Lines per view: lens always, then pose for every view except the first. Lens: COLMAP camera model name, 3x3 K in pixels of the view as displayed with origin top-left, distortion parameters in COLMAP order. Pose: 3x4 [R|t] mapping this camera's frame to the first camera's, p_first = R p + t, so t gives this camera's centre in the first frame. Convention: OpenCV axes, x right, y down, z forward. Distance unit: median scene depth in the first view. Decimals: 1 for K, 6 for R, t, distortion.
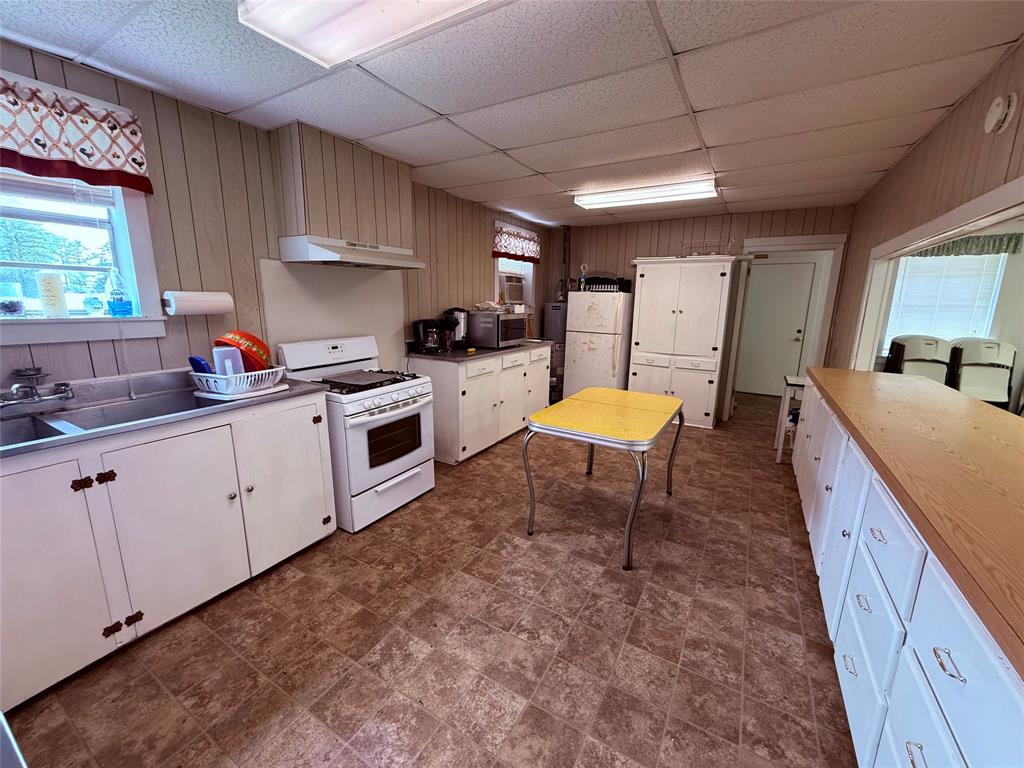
lens RADIAL K [[408.6, 0, 506.2], [0, 408.6, 386.0], [0, 0, 1]] dist [0.000049, 0.000144]
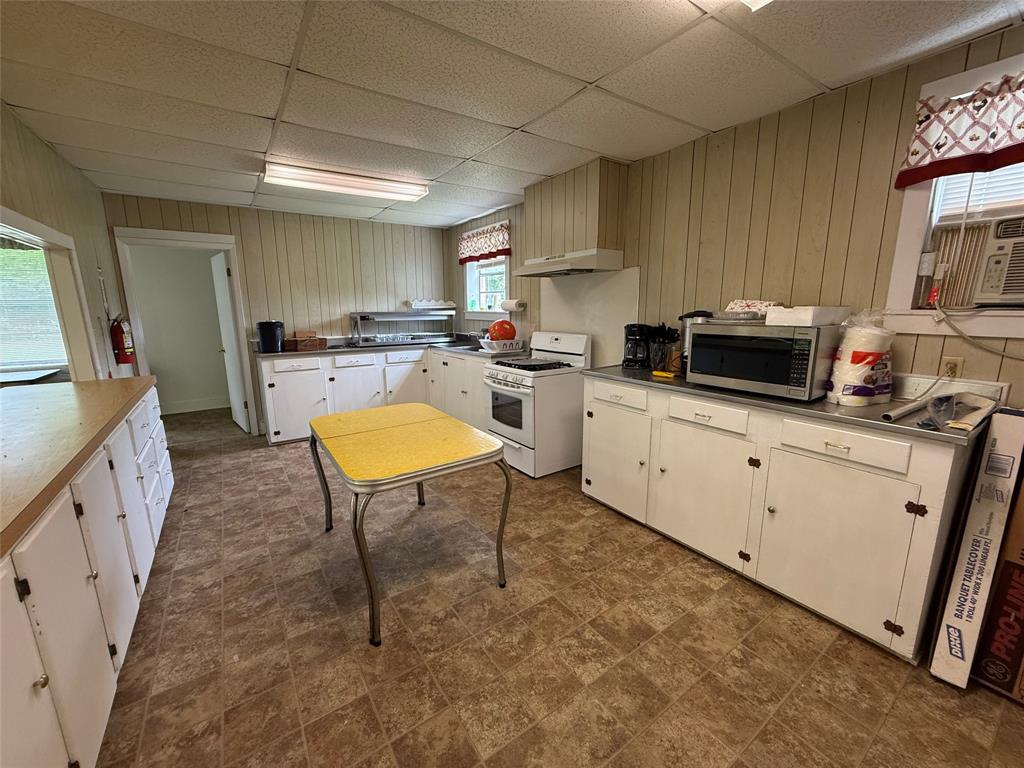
lens RADIAL K [[408.6, 0, 511.6], [0, 408.6, 382.5], [0, 0, 1]] dist [0.000049, 0.000144]
pose [[-0.408777, 0.164213, -0.897739, 0.815632], [-0.184378, 0.948535, 0.257459, -0.267134], [0.893815, 0.270767, -0.357462, 1.355670]]
